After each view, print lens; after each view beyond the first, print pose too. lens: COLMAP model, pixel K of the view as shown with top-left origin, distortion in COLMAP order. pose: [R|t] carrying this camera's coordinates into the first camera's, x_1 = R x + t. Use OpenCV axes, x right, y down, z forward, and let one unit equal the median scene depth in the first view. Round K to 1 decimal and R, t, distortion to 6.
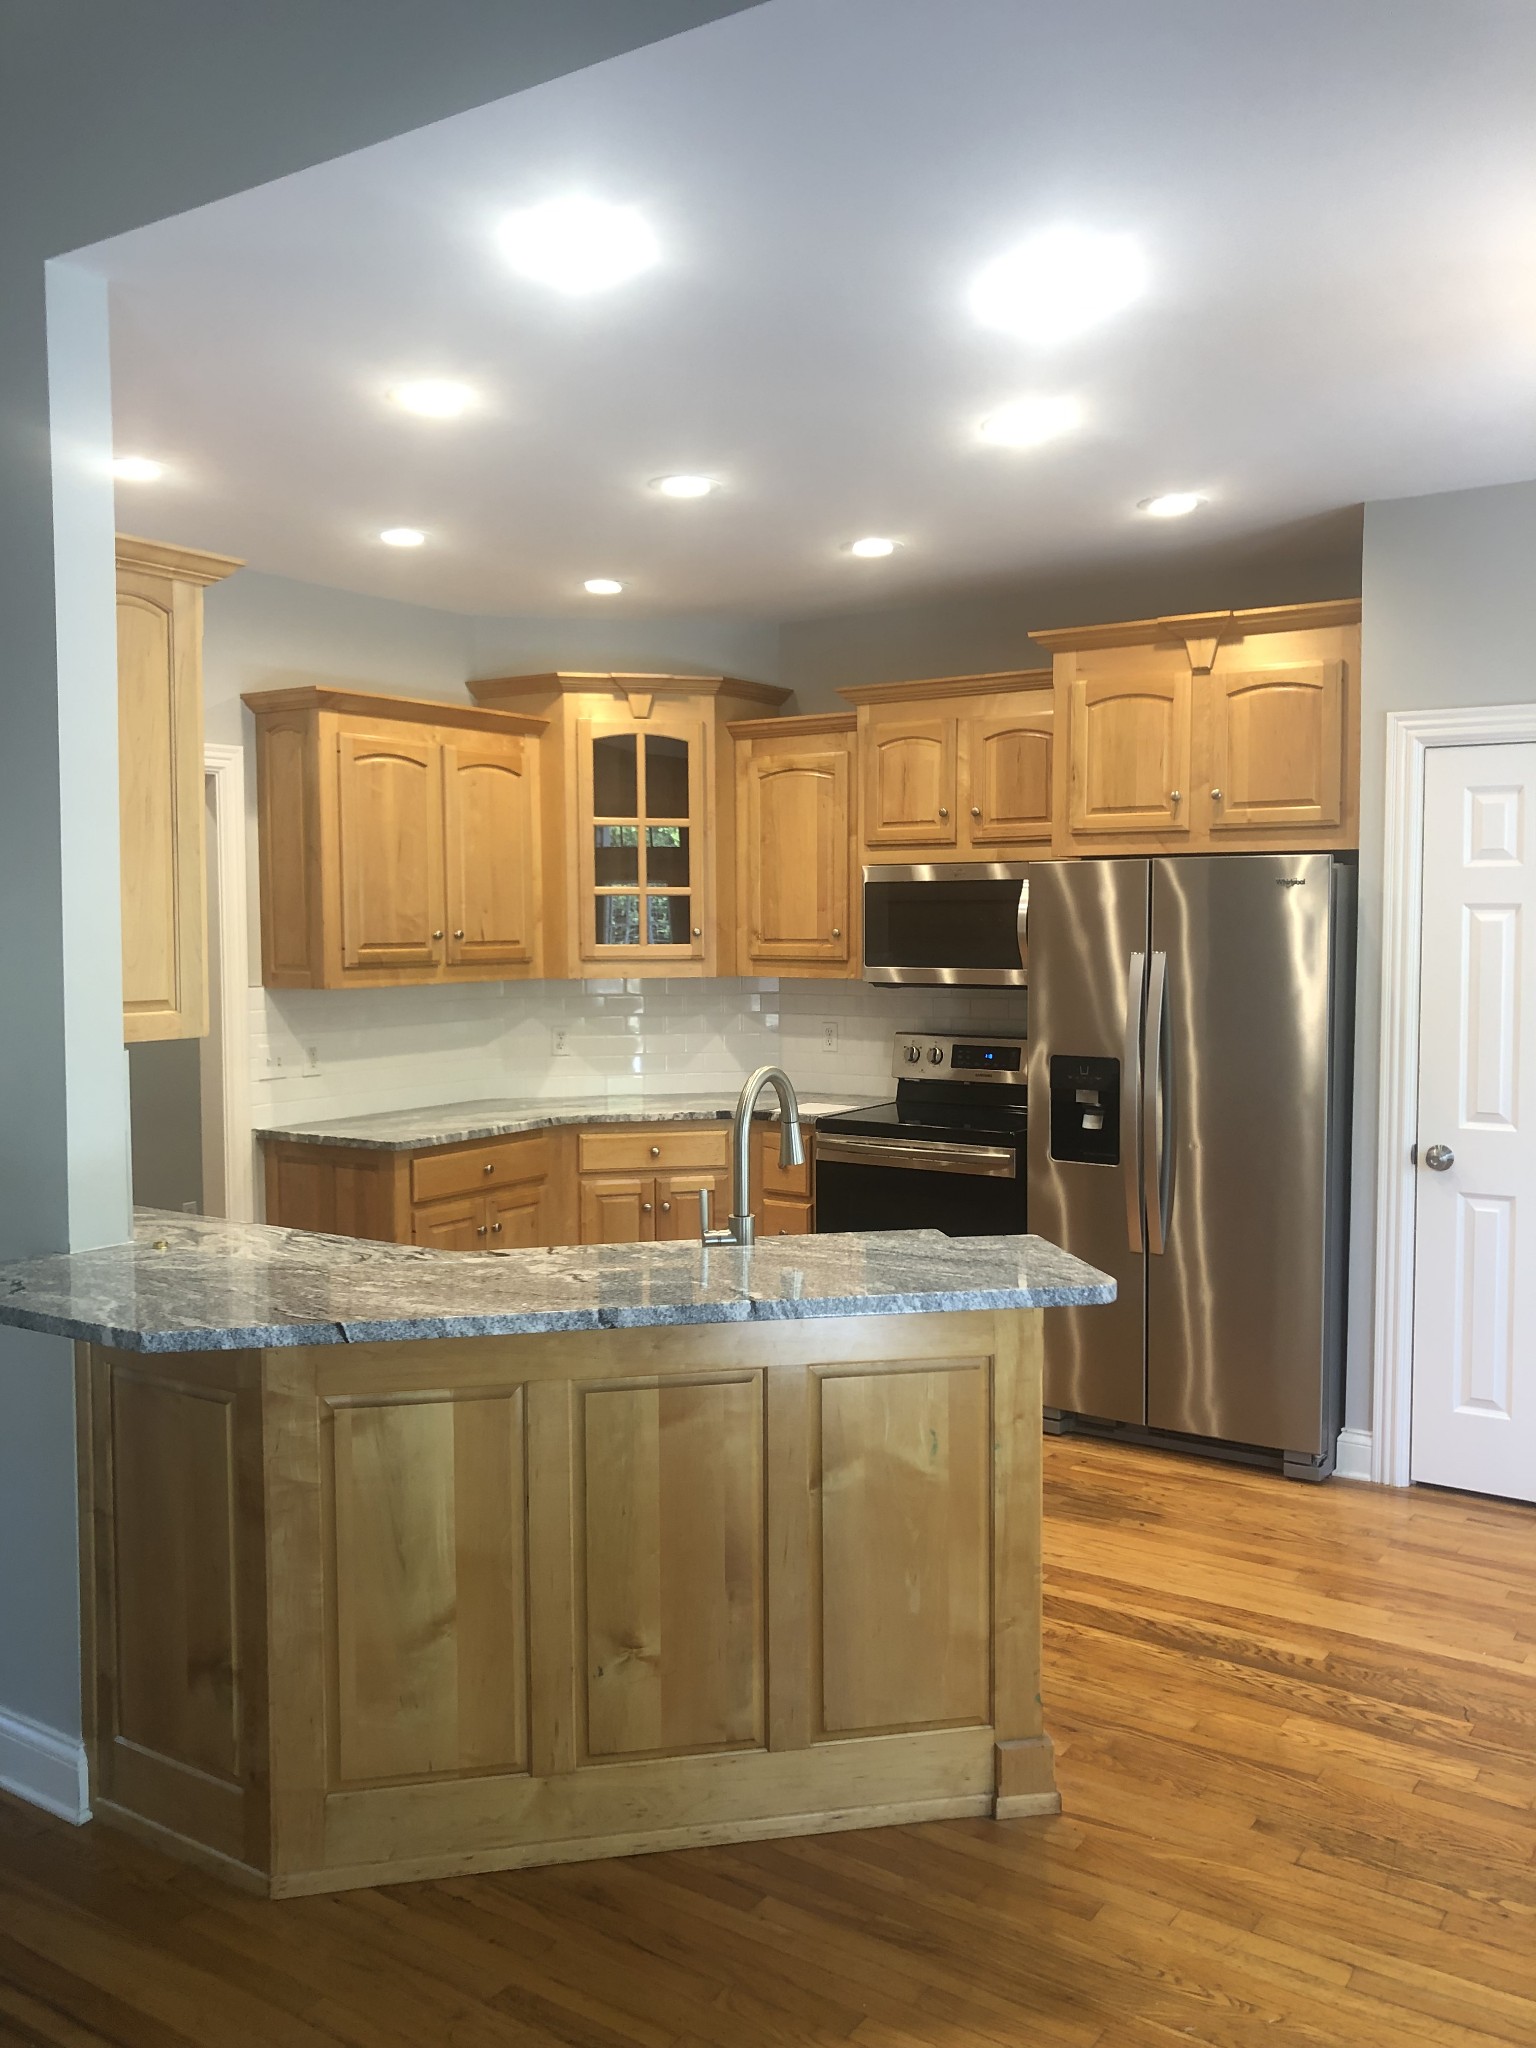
lens RADIAL K [[1657.3, 0, 768.6], [0, 1657.3, 1019.8], [0, 0, 1]] dist [0.004802, -0.012626]
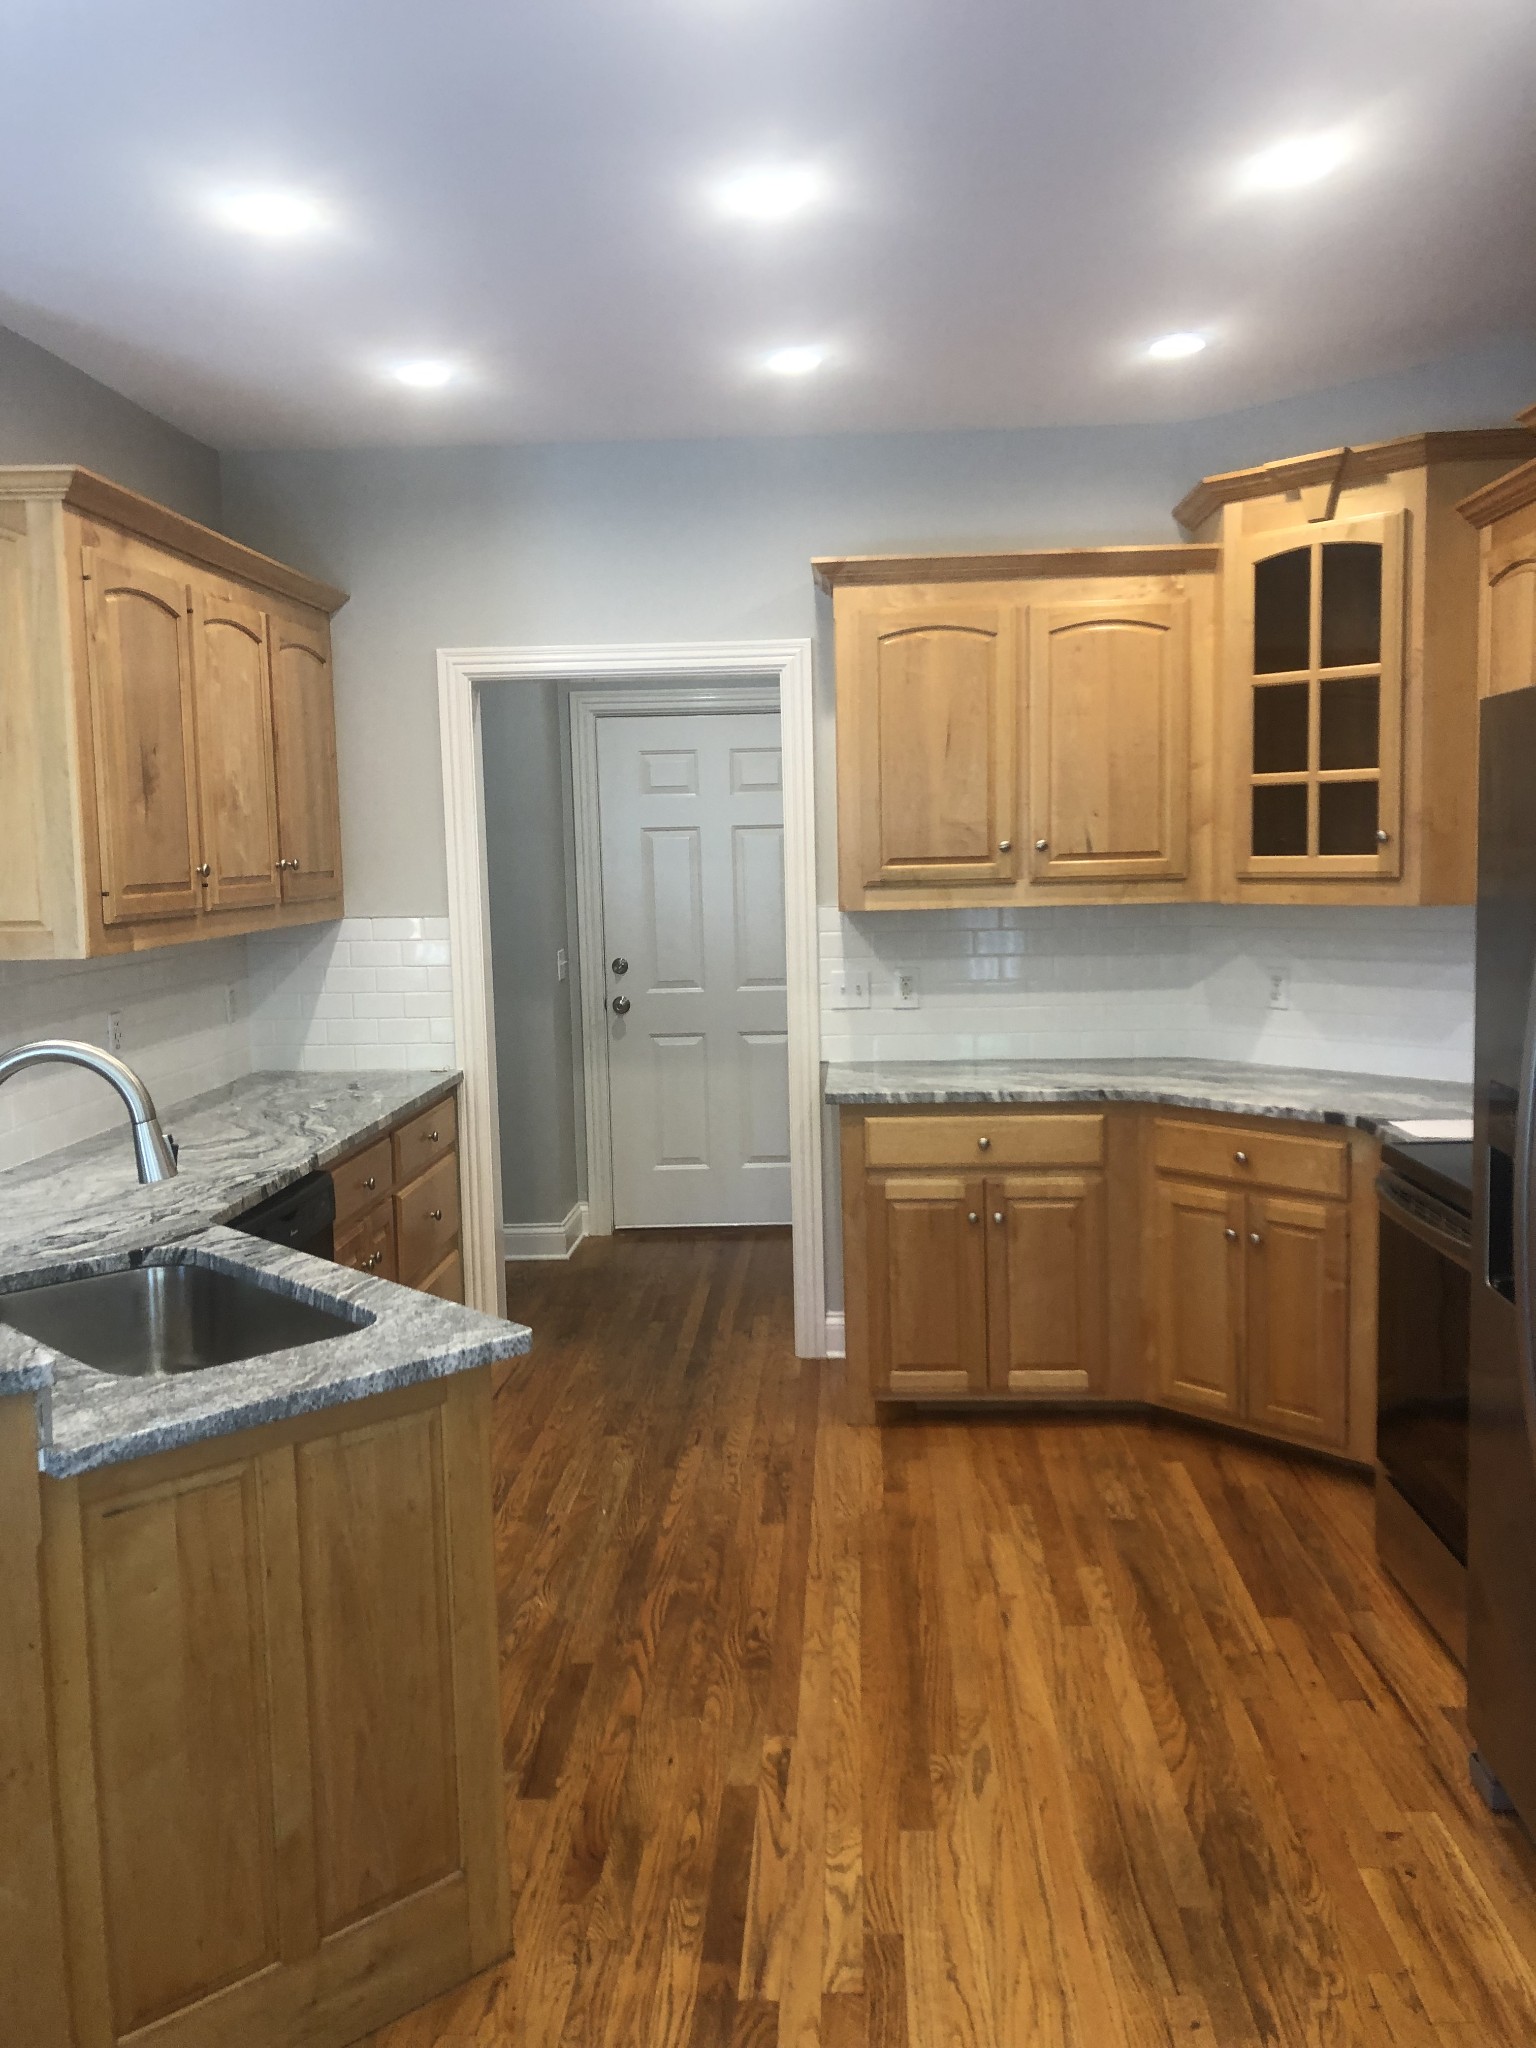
lens RADIAL K [[1657.3, 0, 765.8], [0, 1657.3, 1022.7], [0, 0, 1]] dist [0.004802, -0.012626]
pose [[0.497099, 0.085915, -0.863430, 0.426020], [-0.032947, 0.996237, 0.080162, -0.025489], [0.867068, -0.011401, 0.498060, 0.479065]]
